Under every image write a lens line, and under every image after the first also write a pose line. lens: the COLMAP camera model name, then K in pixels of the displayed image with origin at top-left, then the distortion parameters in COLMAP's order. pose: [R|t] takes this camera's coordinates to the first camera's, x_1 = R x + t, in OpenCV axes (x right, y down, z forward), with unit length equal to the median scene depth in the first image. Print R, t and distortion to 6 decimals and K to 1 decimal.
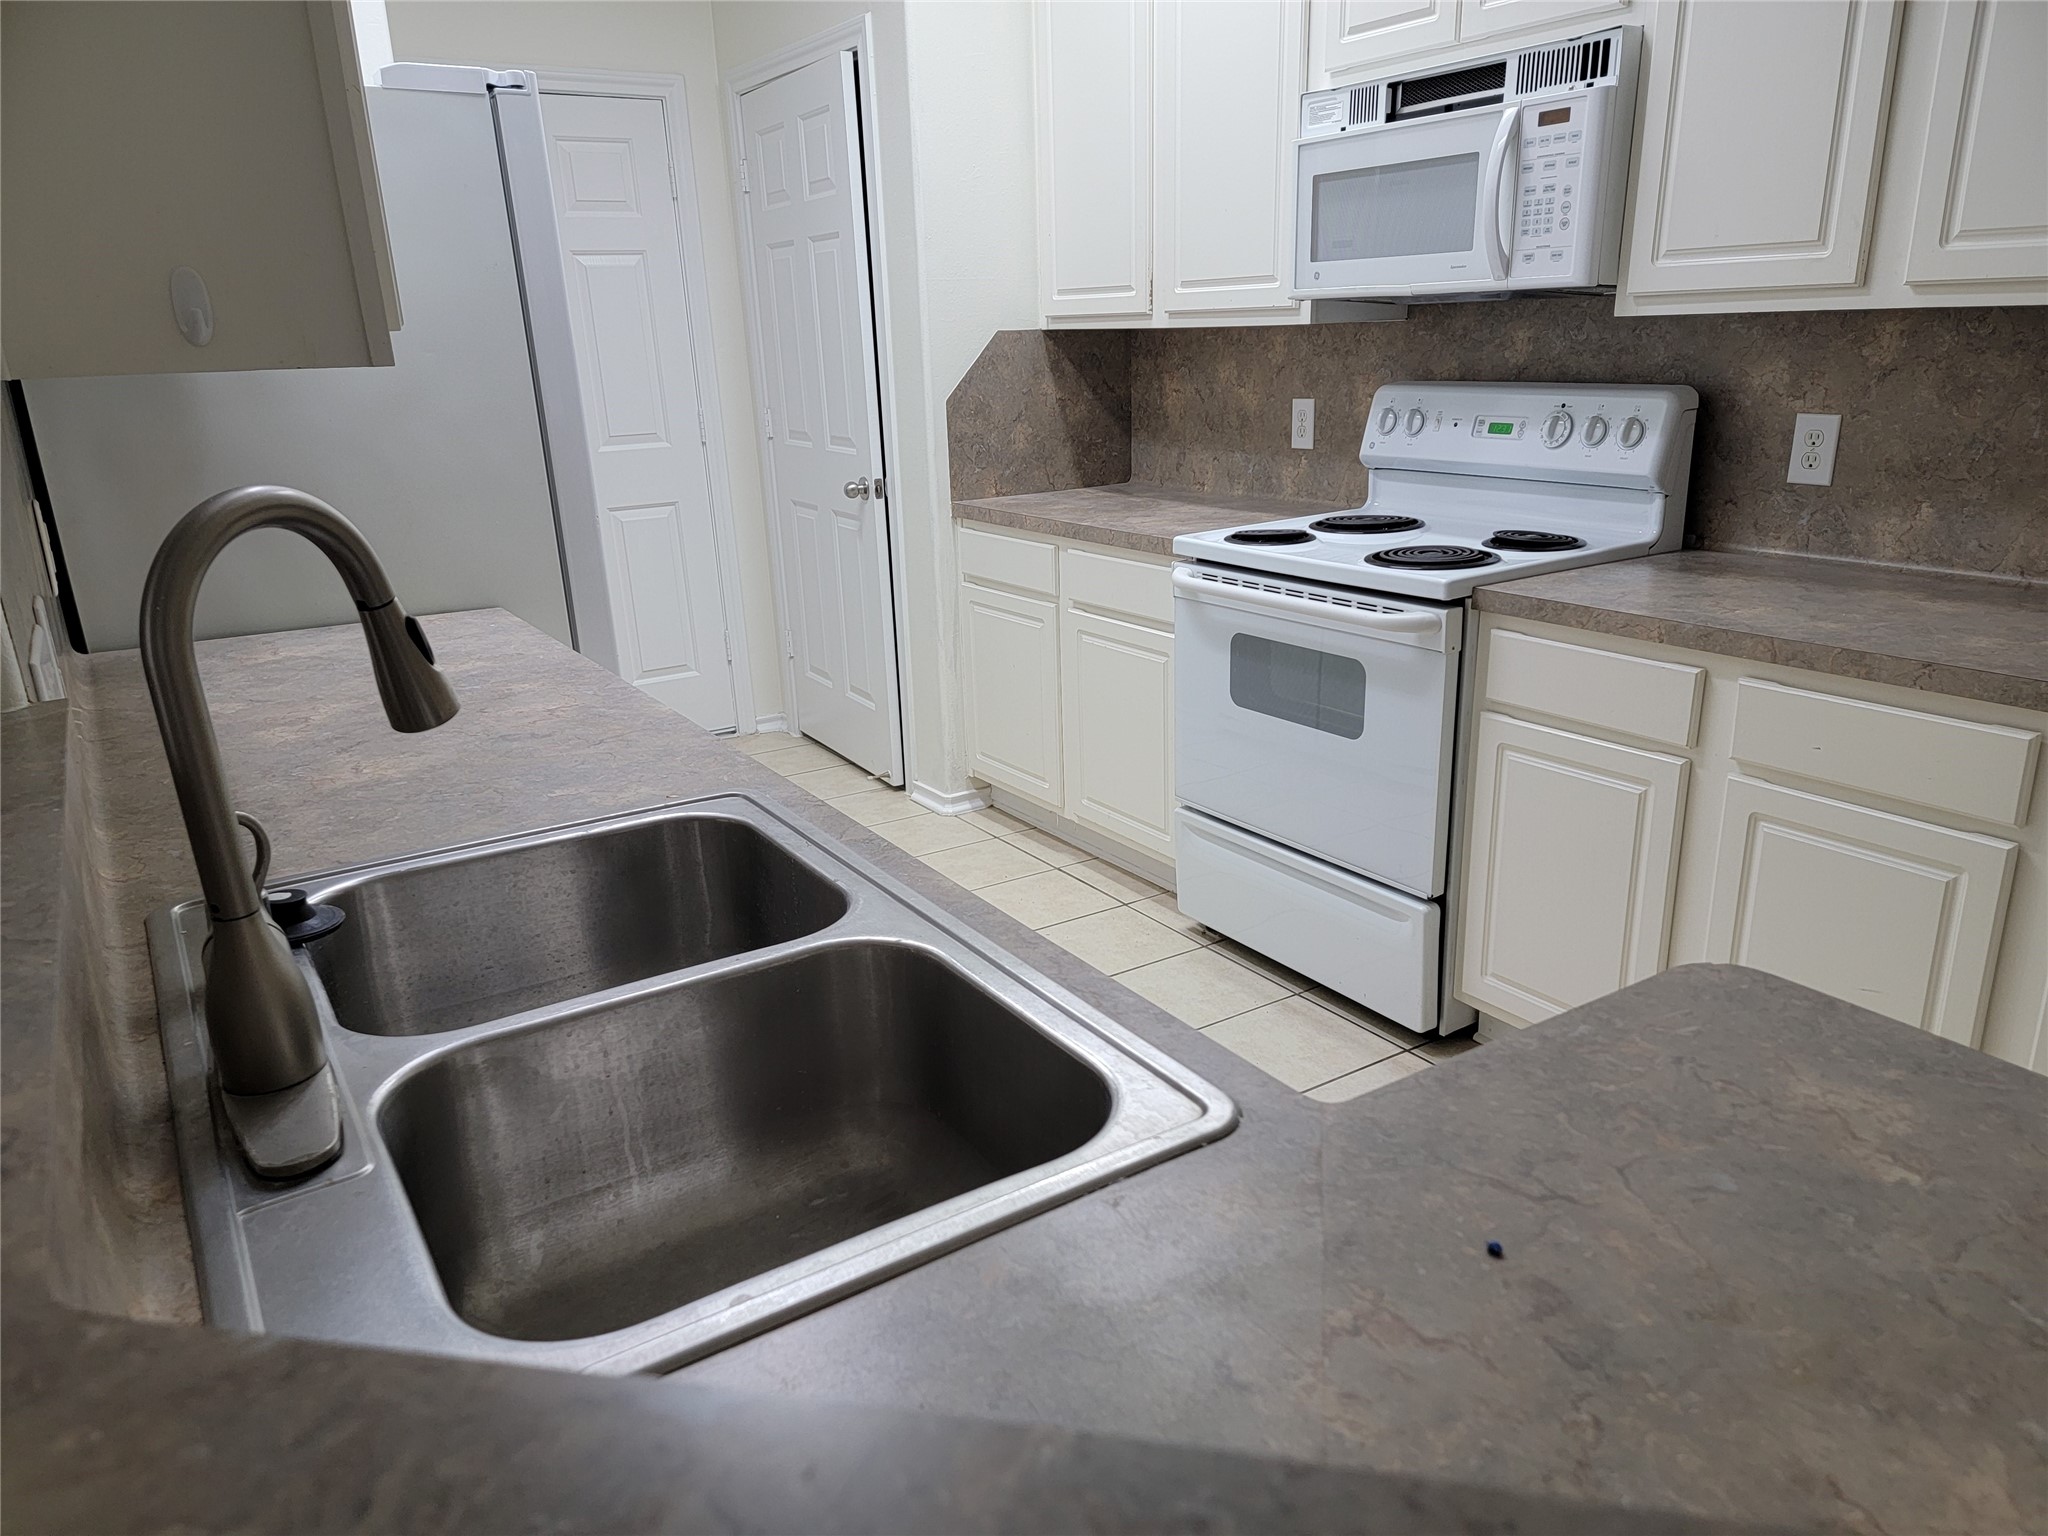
lens RADIAL K [[1417.7, 0, 1049.6], [0, 1417.7, 792.0], [0, 0, 1]] dist [0.088028, -0.072412]
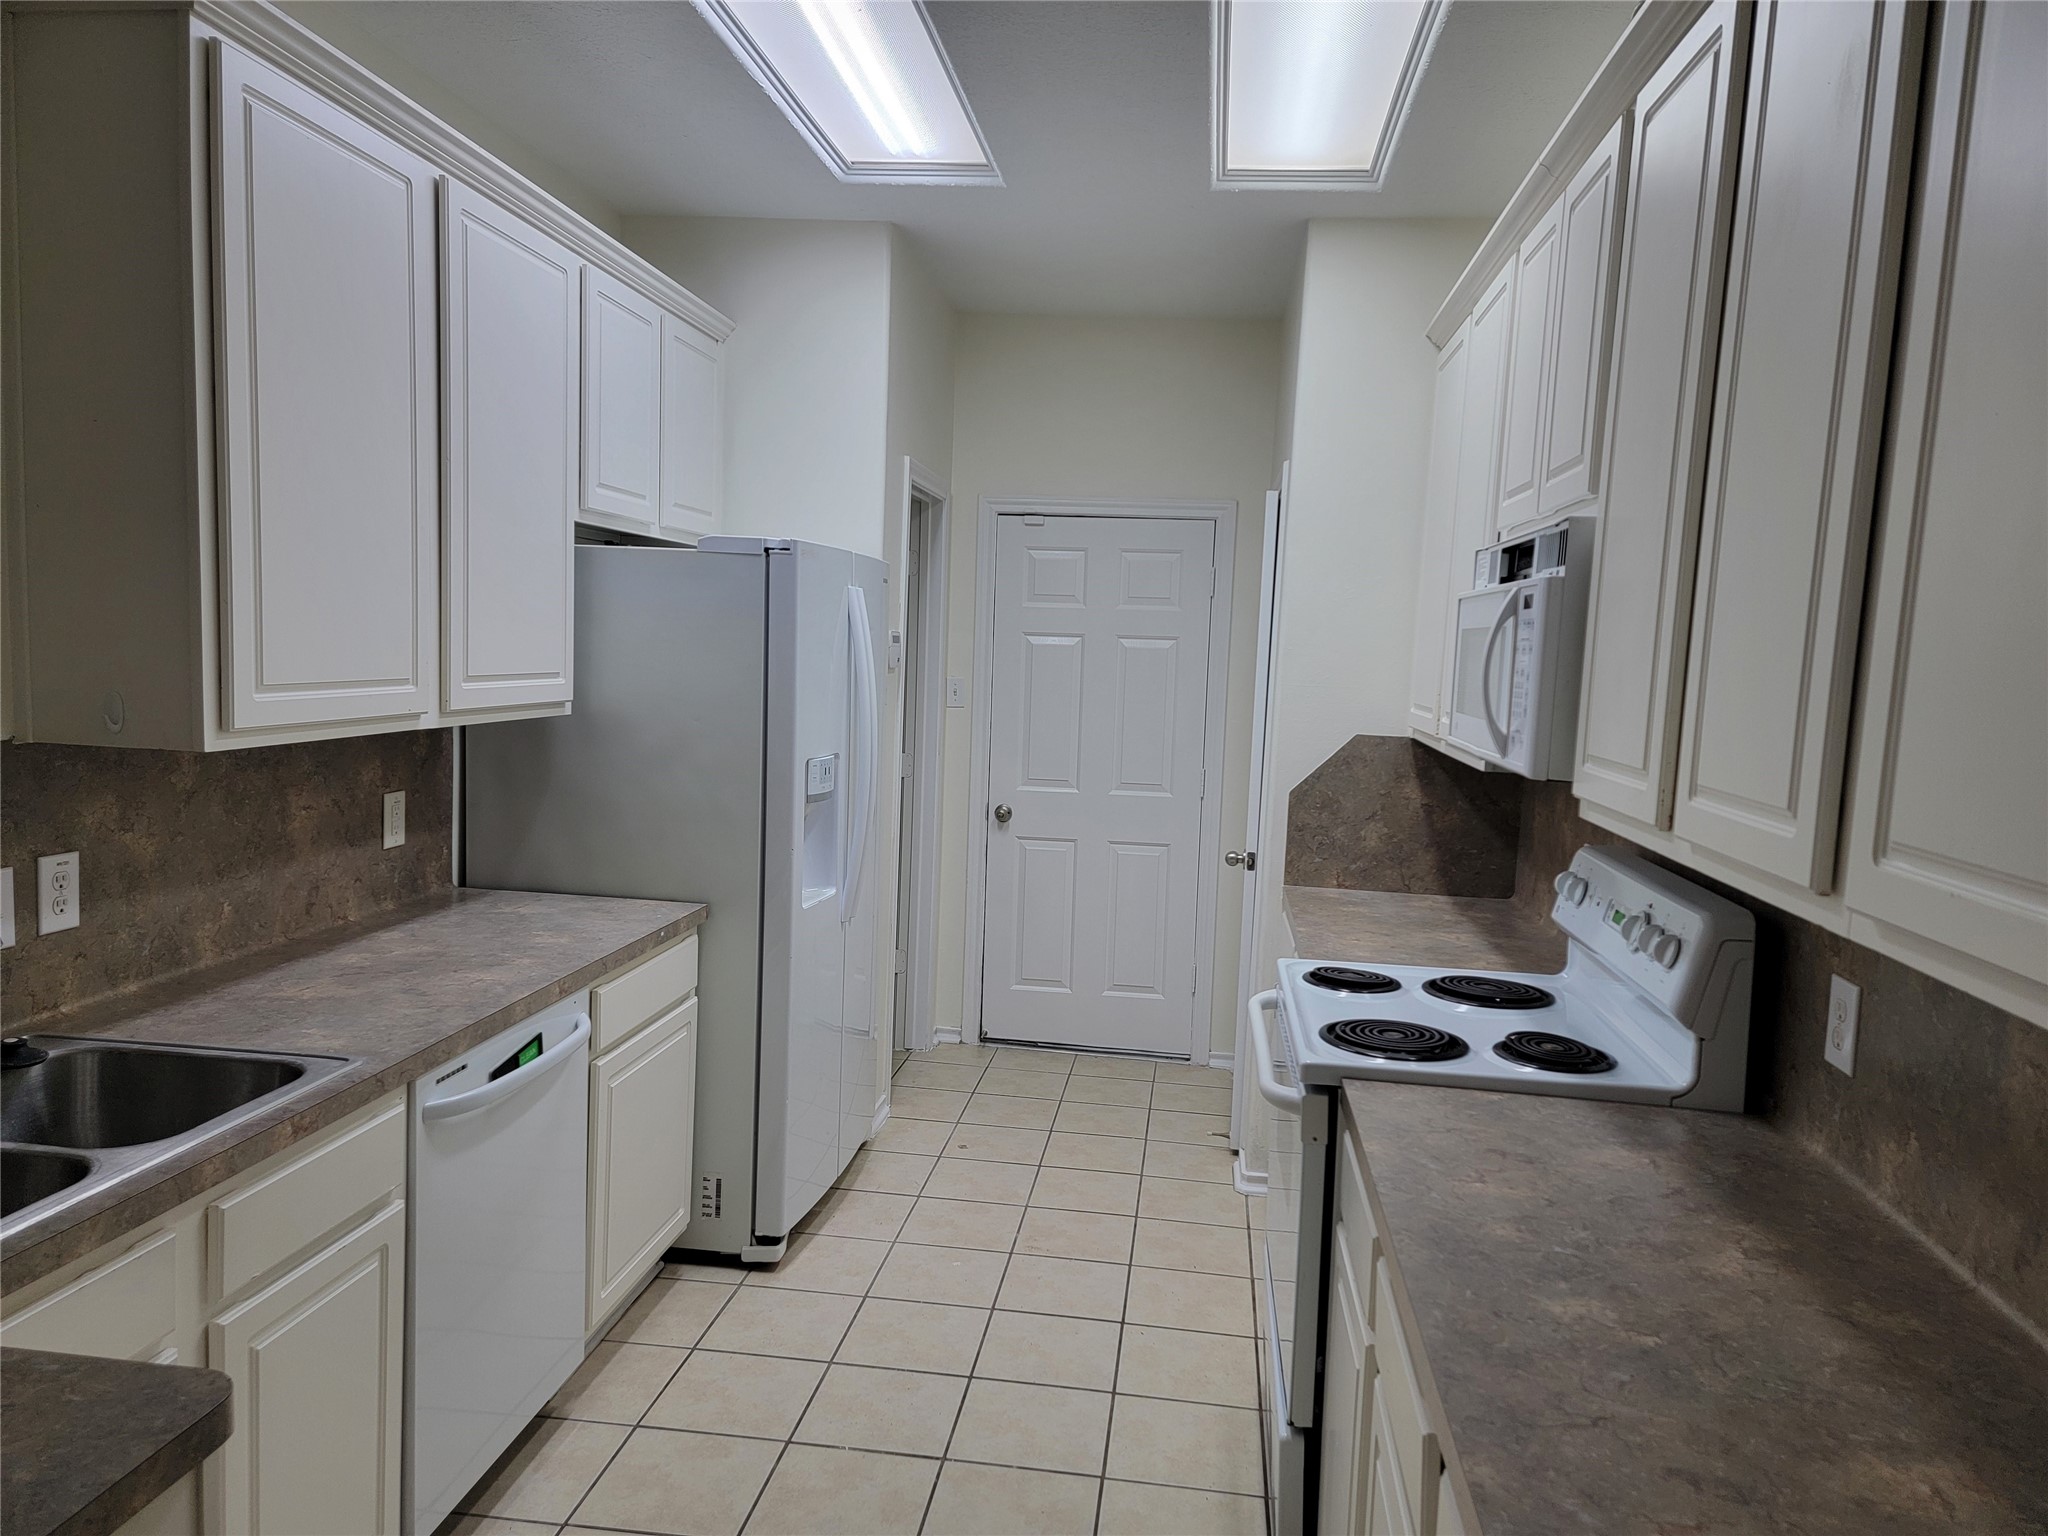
lens RADIAL K [[1417.7, 0, 1049.6], [0, 1417.7, 792.0], [0, 0, 1]] dist [0.088028, -0.072412]
pose [[0.763693, 0.132284, -0.631881, 0.444899], [-0.265519, 0.956526, -0.120658, -0.099967], [0.588450, 0.259922, 0.765616, 0.095984]]
